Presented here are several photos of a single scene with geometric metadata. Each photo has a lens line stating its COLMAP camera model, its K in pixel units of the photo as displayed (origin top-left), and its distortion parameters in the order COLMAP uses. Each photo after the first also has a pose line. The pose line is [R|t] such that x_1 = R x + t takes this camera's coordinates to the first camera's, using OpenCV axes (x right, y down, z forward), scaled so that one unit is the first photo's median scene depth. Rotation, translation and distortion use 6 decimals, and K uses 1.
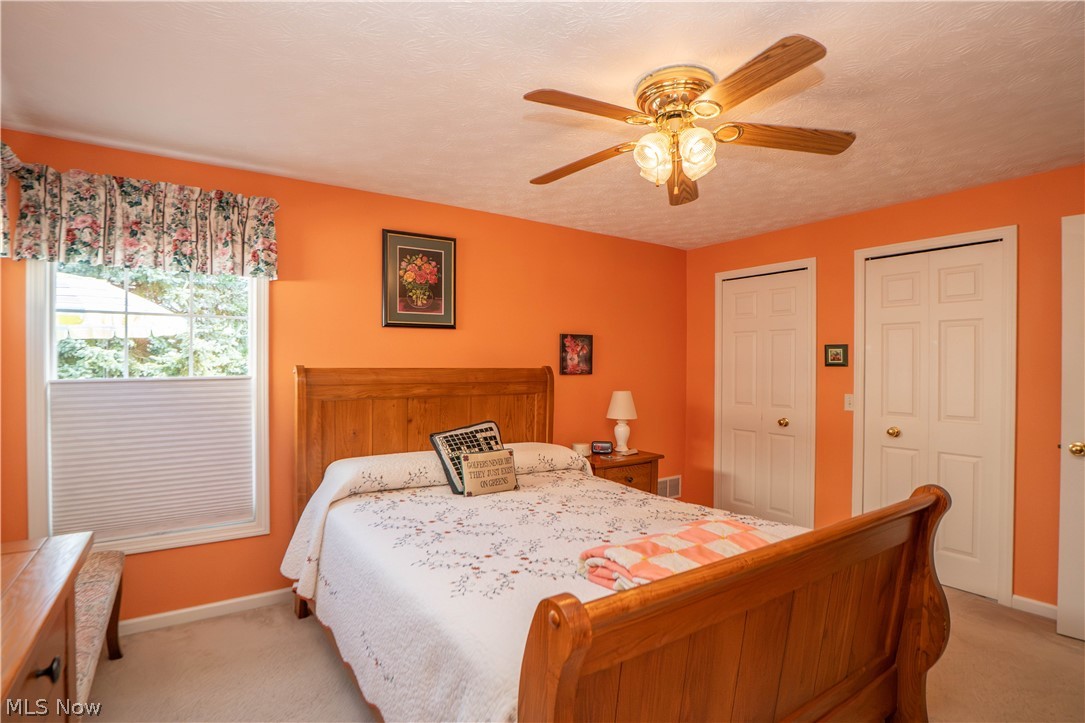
lens RADIAL K [[523.8, 0, 542.5], [0, 523.8, 361.5], [0, 0, 1]] dist [-0.000643, -0.000302]
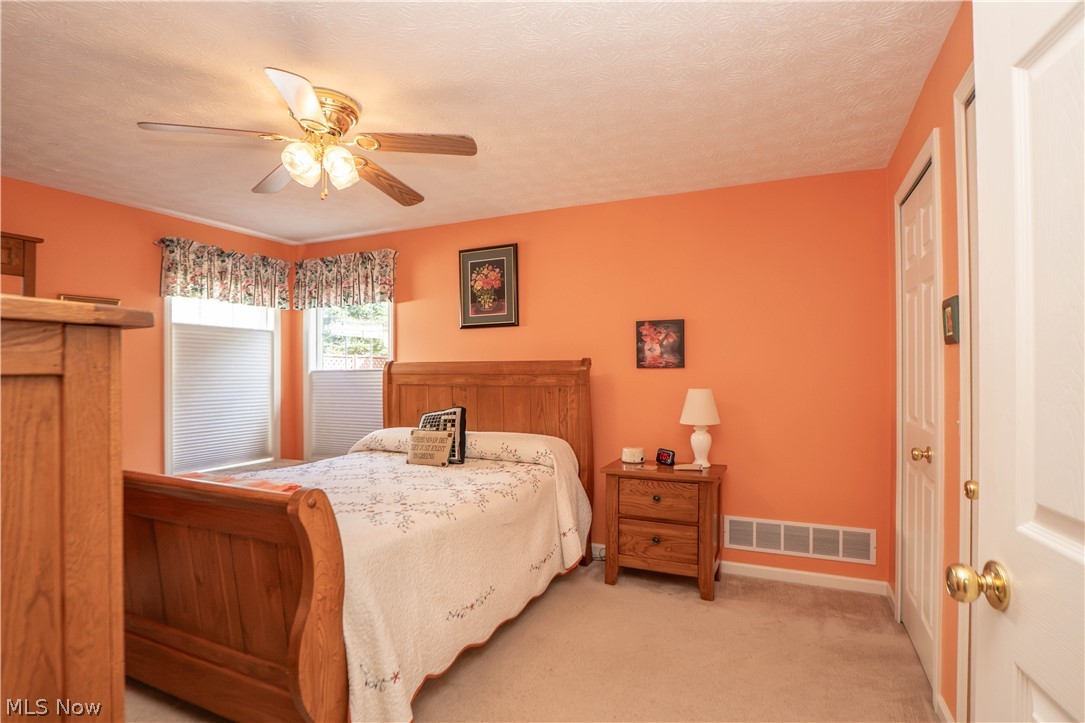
lens RADIAL K [[549.7, 0, 542.5], [0, 549.7, 361.5], [0, 0, 1]] dist [-0.001379, 0.000070]
pose [[0.536989, -0.021956, -0.843304, 0.863730], [0.009800, 0.999756, -0.019789, 0.036834], [0.843532, 0.002362, 0.537073, 0.448344]]
